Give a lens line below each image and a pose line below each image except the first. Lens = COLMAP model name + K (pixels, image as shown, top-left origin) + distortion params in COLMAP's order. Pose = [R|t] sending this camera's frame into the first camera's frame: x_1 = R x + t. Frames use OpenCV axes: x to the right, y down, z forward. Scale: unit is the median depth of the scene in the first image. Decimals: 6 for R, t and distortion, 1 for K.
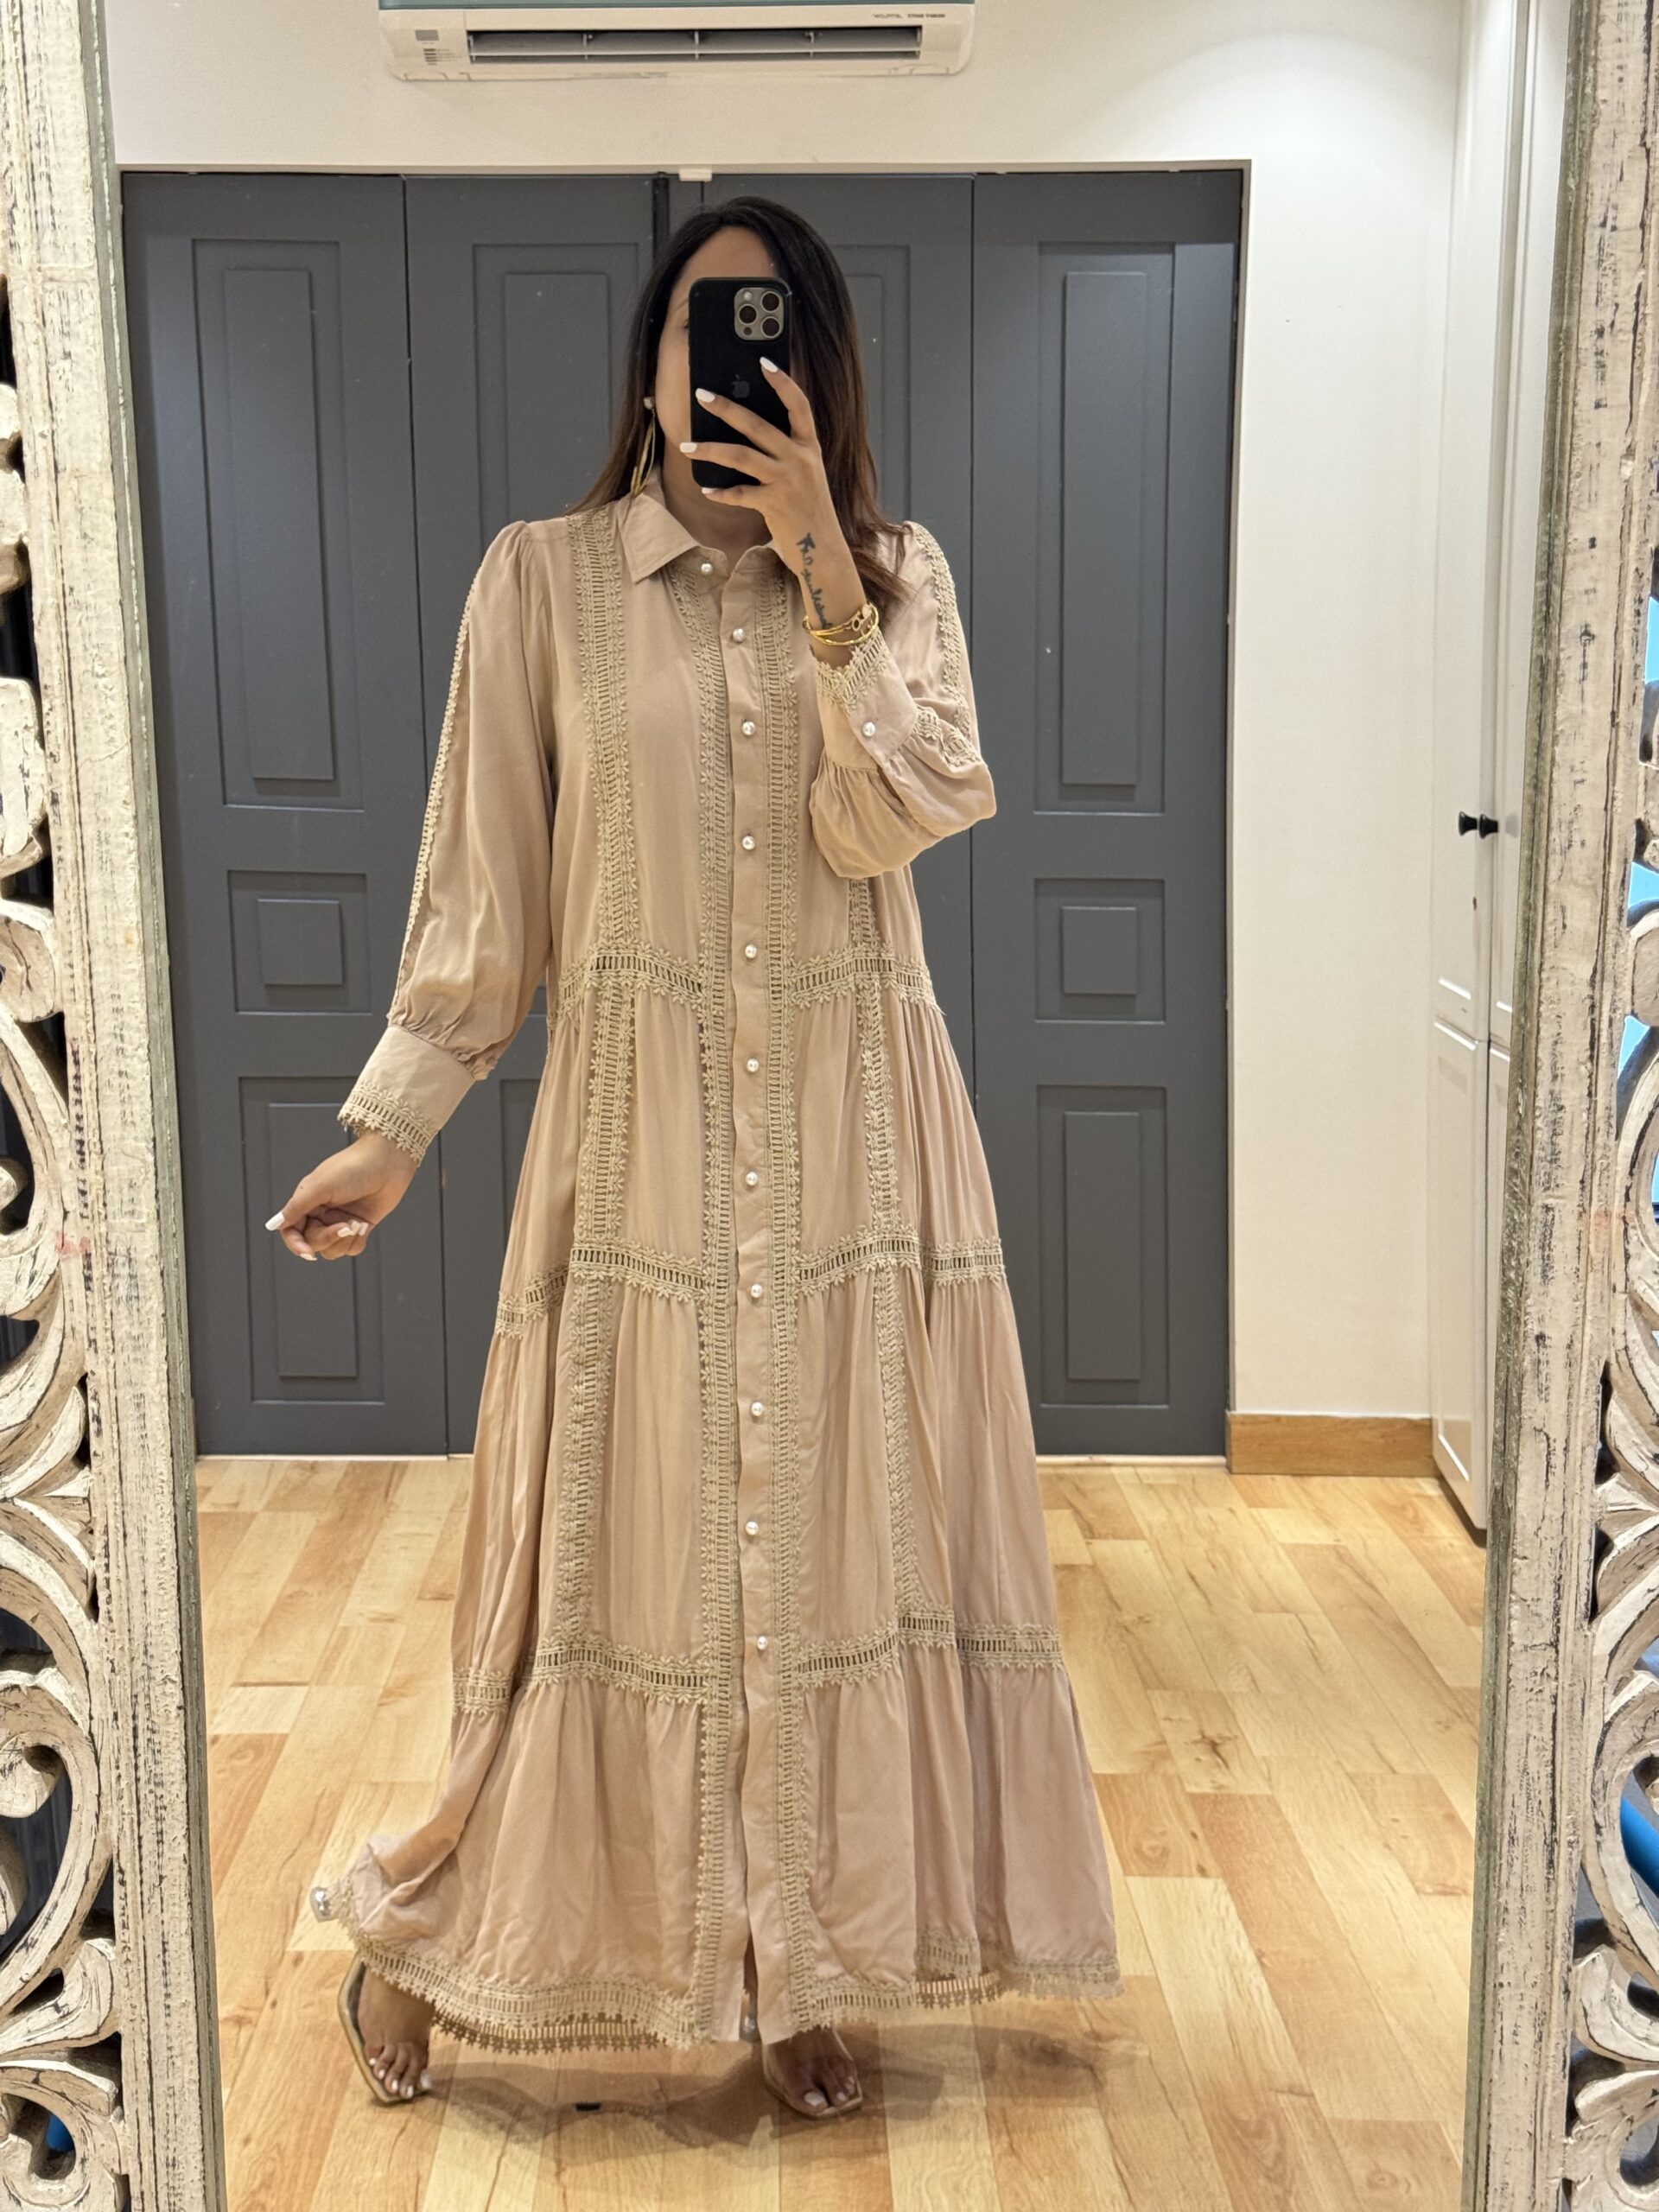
lens RADIAL K [[2436.4, 0, 818.5], [0, 2436.4, 1104.4], [0, 0, 1]] dist [0.028595, 0.000000]
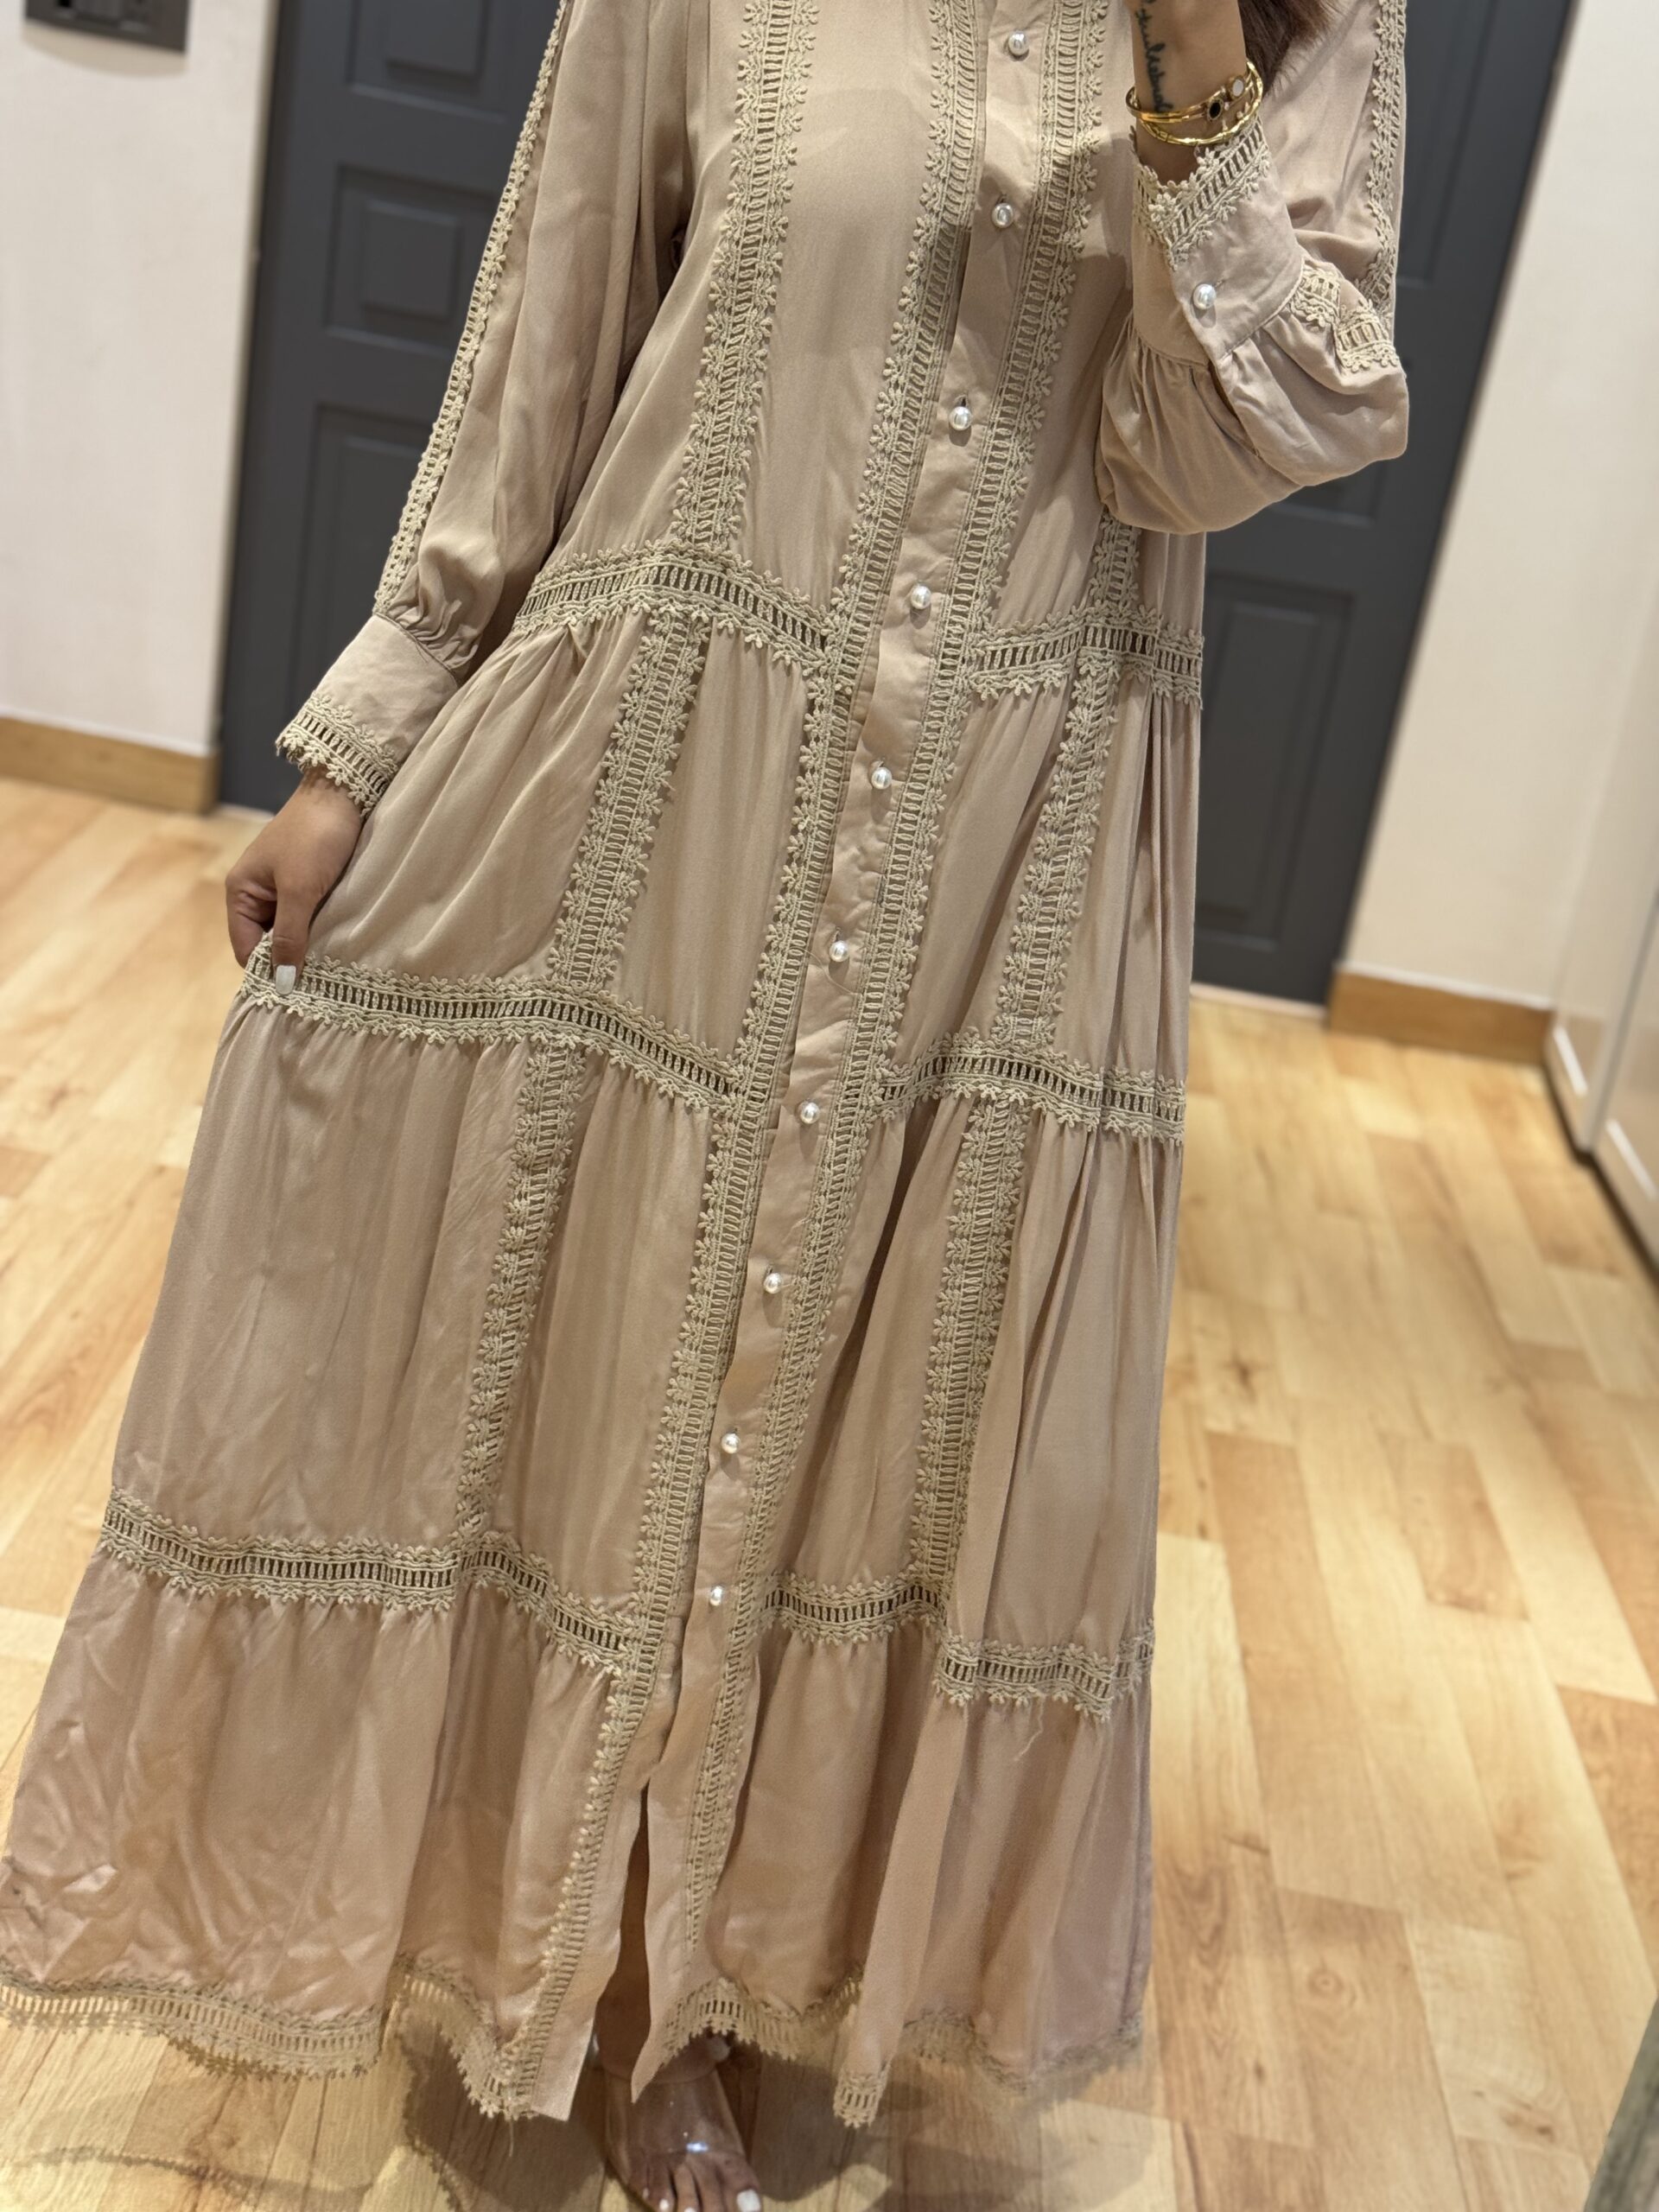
lens RADIAL K [[2413.6, 0, 820.8], [0, 2413.6, 1108.9], [0, 0, 1]] dist [-0.037592, 0.000000]
pose [[0.977970, 0.208745, 0.000816, -0.023468], [-0.200634, 0.938879, 0.279737, -0.100834], [0.057628, -0.273738, 0.960076, 0.394005]]
